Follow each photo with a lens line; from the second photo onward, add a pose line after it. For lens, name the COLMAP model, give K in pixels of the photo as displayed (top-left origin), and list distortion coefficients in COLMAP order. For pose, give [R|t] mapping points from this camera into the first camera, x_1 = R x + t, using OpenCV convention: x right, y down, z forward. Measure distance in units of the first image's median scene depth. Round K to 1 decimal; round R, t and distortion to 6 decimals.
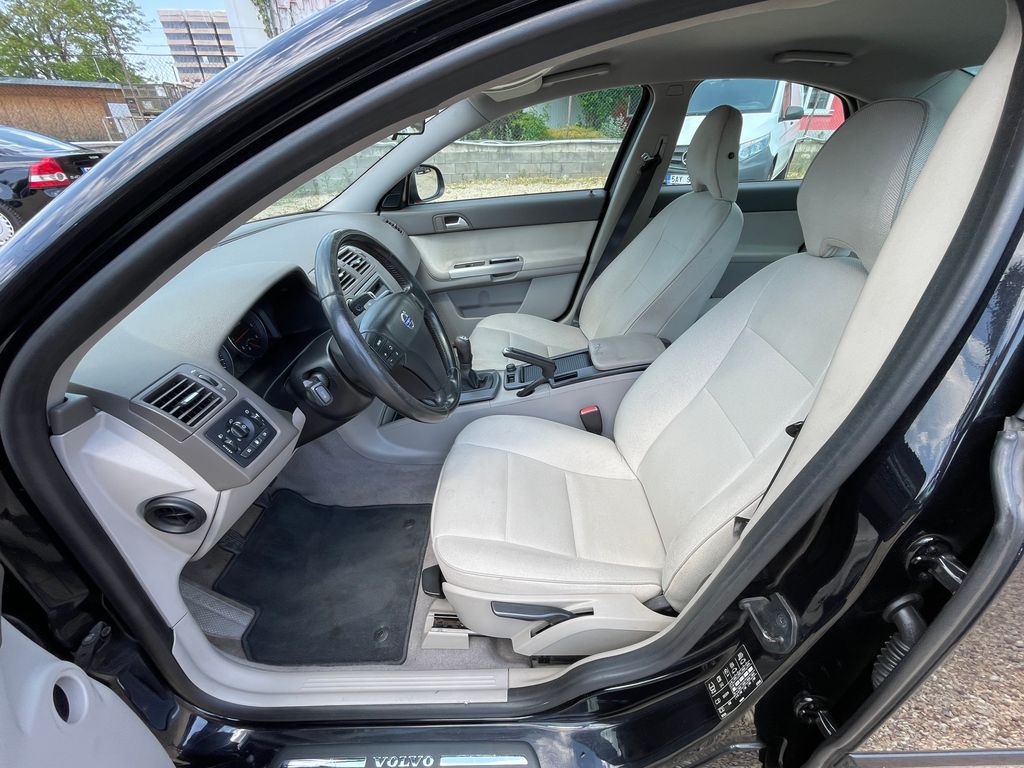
lens RADIAL K [[432.7, 0, 512.0], [0, 432.7, 384.0], [0, 0, 1]] dist [-0.008906, -0.000510]
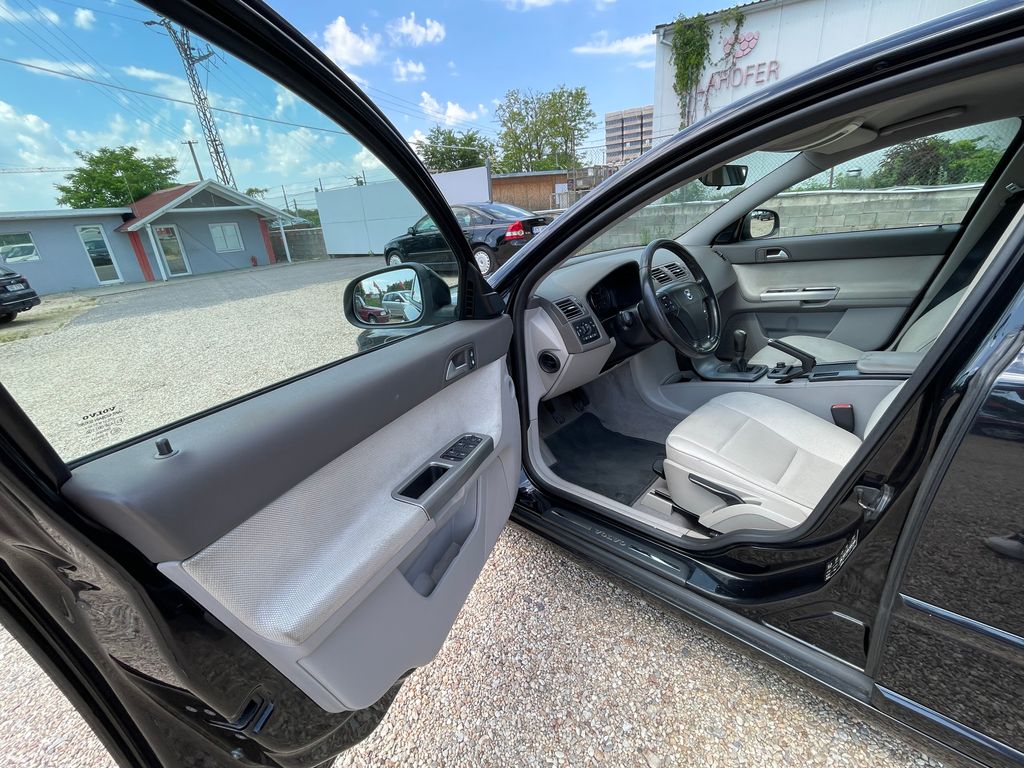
lens RADIAL K [[432.7, 0, 512.0], [0, 432.7, 384.0], [0, 0, 1]] dist [-0.008906, -0.000510]
pose [[0.720123, 0.209051, -0.661604, 0.192423], [-0.283043, 0.959094, -0.005028, 0.168186], [0.633490, 0.190883, 0.749836, -0.258126]]
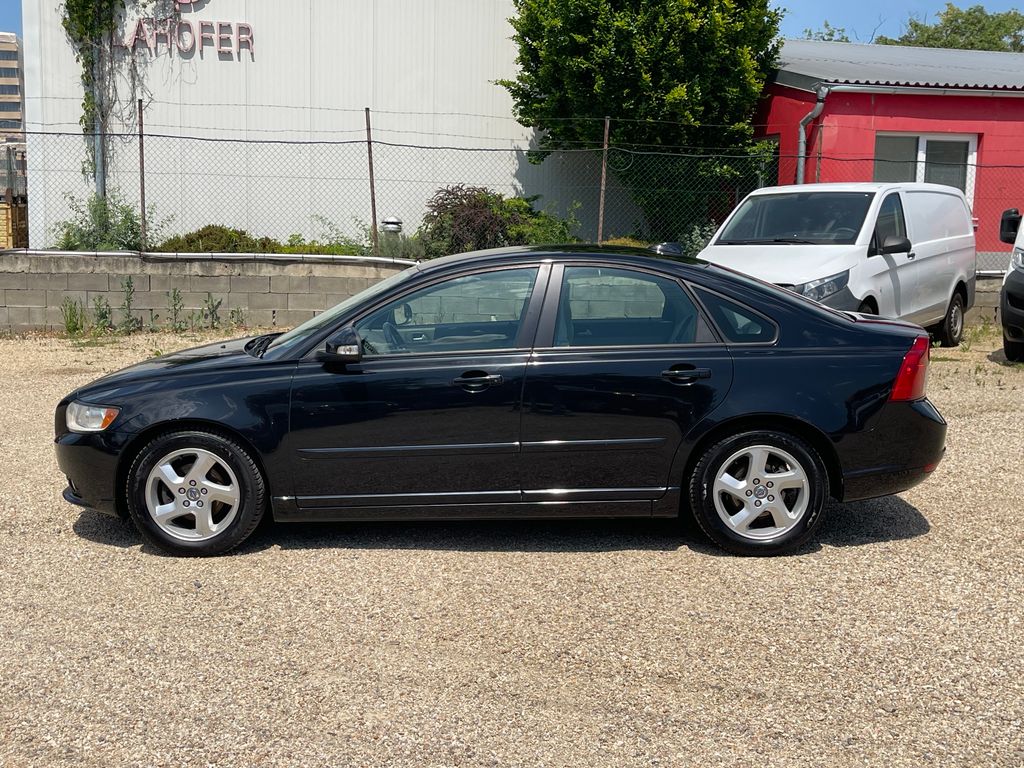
lens RADIAL K [[1224.2, 0, 512.0], [0, 1224.2, 384.0], [0, 0, 1]] dist [0.146756, -0.504725]
pose [[0.999524, 0.027759, -0.013498, 0.239117], [-0.030823, 0.920965, -0.388424, 1.286258], [0.001648, 0.388655, 0.921382, -2.577005]]
